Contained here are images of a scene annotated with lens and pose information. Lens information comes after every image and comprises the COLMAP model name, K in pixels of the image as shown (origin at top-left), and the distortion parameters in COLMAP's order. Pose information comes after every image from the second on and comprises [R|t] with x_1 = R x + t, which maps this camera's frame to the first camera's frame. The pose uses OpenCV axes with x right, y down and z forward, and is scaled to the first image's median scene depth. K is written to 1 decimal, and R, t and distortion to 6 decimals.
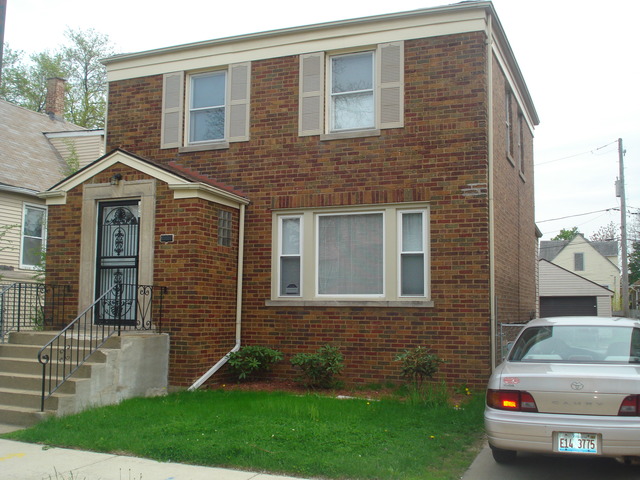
lens RADIAL K [[726.2, 0, 320.0], [0, 726.2, 240.0], [0, 0, 1]] dist [-0.058372, -0.147591]
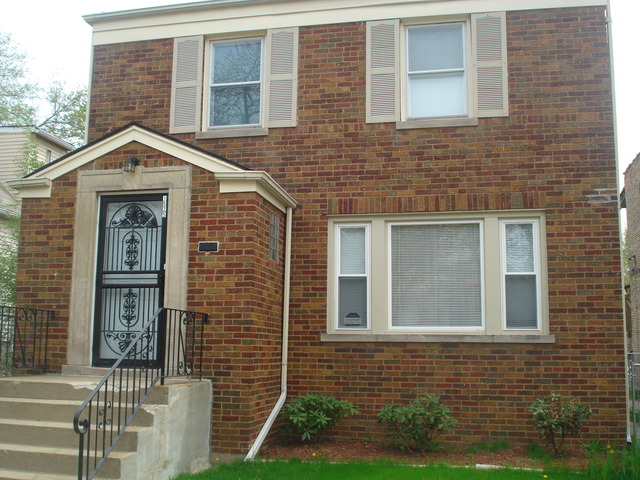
lens RADIAL K [[726.2, 0, 320.0], [0, 726.2, 240.0], [0, 0, 1]] dist [-0.058372, -0.147591]
pose [[0.983569, 0.028564, 0.178258, -0.224024], [-0.019776, 0.998509, -0.050885, 0.024699], [-0.179446, 0.046524, 0.982667, 0.259664]]
